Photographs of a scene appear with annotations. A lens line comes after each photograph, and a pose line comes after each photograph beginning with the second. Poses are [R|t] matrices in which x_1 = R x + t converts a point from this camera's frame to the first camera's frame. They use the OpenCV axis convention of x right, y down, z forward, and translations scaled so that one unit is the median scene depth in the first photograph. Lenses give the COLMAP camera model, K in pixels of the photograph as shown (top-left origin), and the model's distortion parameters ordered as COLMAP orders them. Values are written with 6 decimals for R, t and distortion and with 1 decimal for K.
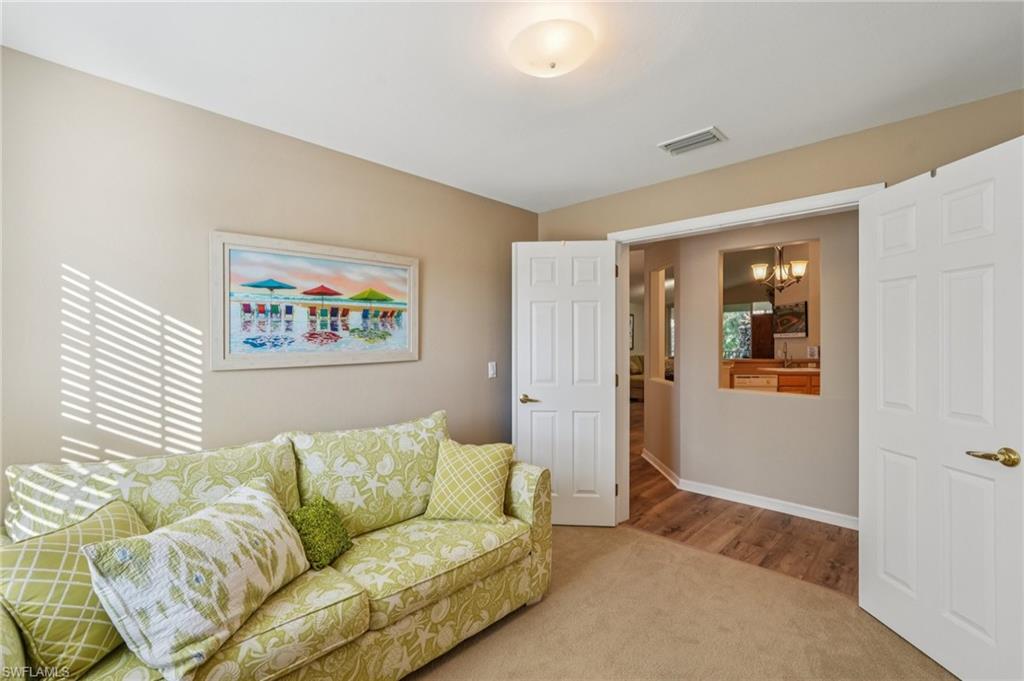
lens RADIAL K [[452.0, 0, 510.8], [0, 452.0, 338.8], [0, 0, 1]] dist [-0.007635, 0.003283]
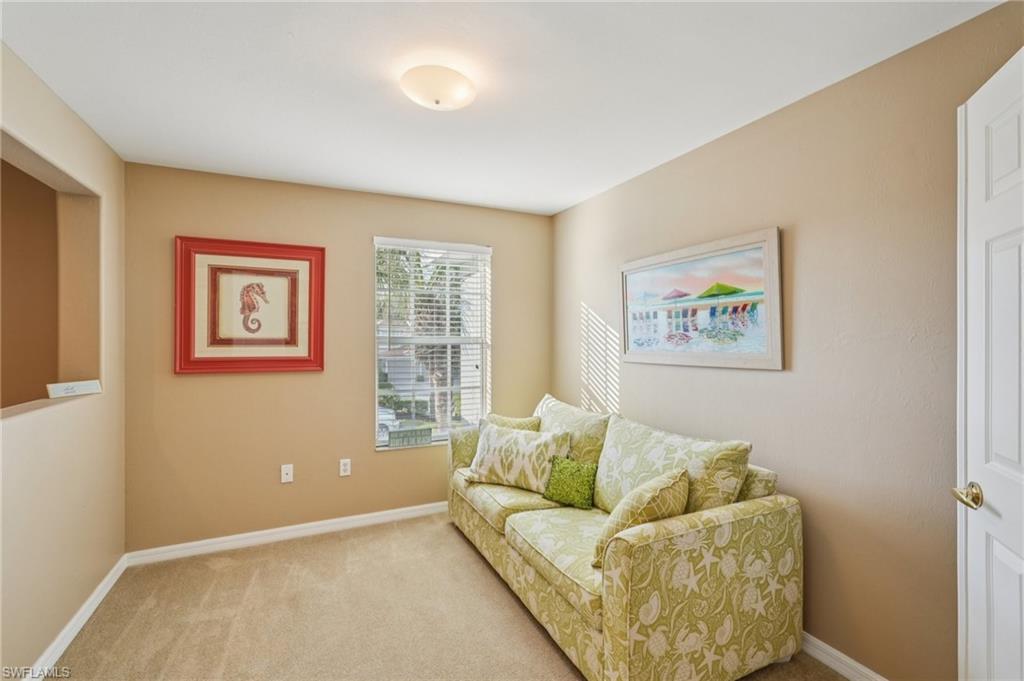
lens RADIAL K [[452.0, 0, 514.0], [0, 452.0, 338.2], [0, 0, 1]] dist [-0.007635, 0.003283]
pose [[-0.344229, -0.000073, -0.938886, 0.682459], [0.003416, 0.999993, -0.001331, -0.003188], [0.938879, -0.003666, -0.344227, 0.977782]]
